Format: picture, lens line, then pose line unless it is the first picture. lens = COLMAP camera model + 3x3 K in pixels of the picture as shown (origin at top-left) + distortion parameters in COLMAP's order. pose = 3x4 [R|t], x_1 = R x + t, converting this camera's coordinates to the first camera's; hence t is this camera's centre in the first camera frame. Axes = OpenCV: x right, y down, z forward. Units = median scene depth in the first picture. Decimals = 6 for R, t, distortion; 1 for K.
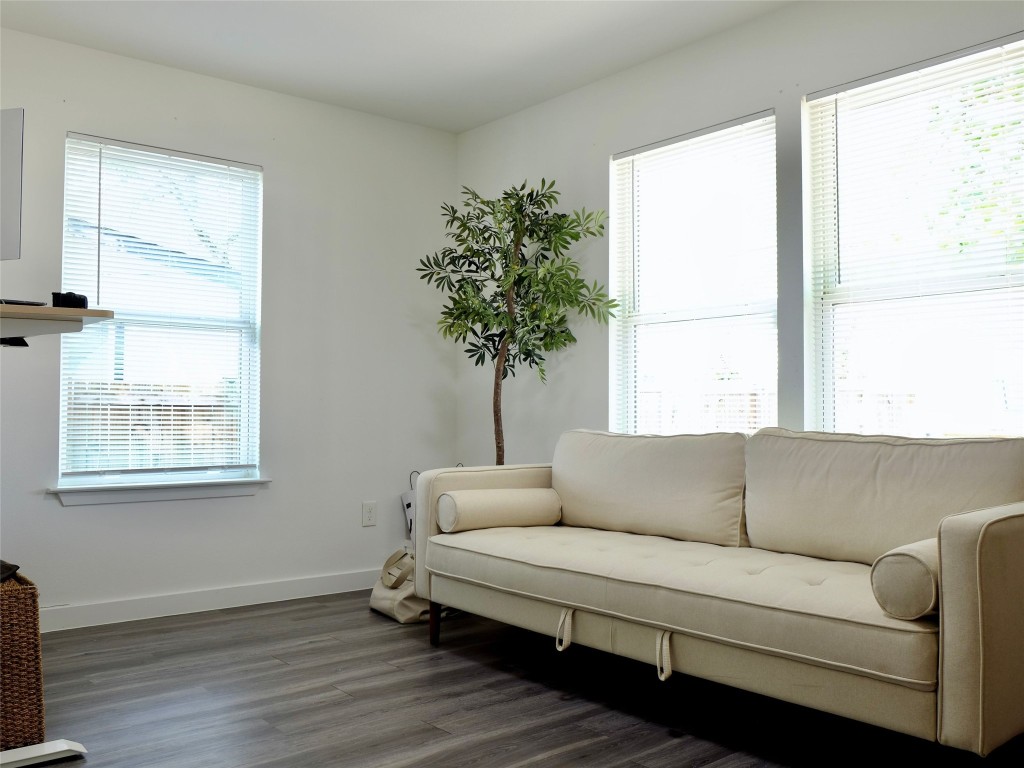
lens RADIAL K [[900.9, 0, 531.8], [0, 900.9, 380.0], [0, 0, 1]] dist [-0.033019, 0.027355]
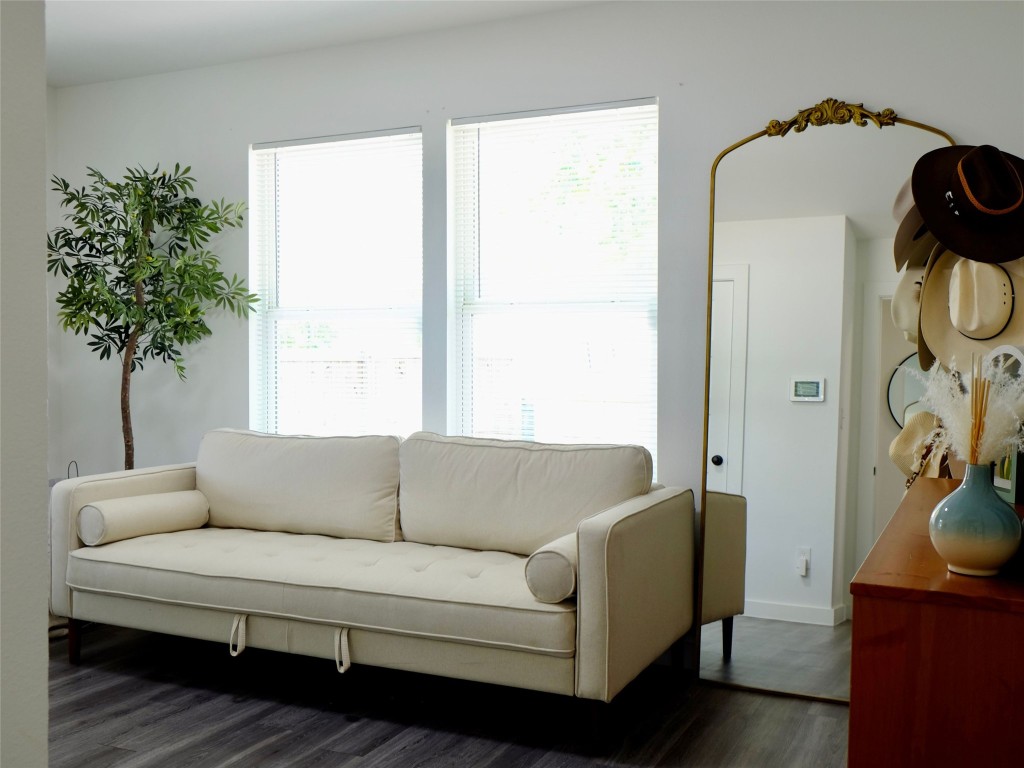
lens RADIAL K [[1005.7, 0, 497.2], [0, 1005.7, 382.6], [0, 0, 1]] dist [0.014968, 0.019368]
pose [[0.919264, -0.014003, 0.393392, -0.132094], [-0.010071, 0.998203, 0.059066, -0.079940], [-0.393512, -0.058259, 0.917472, -0.159622]]
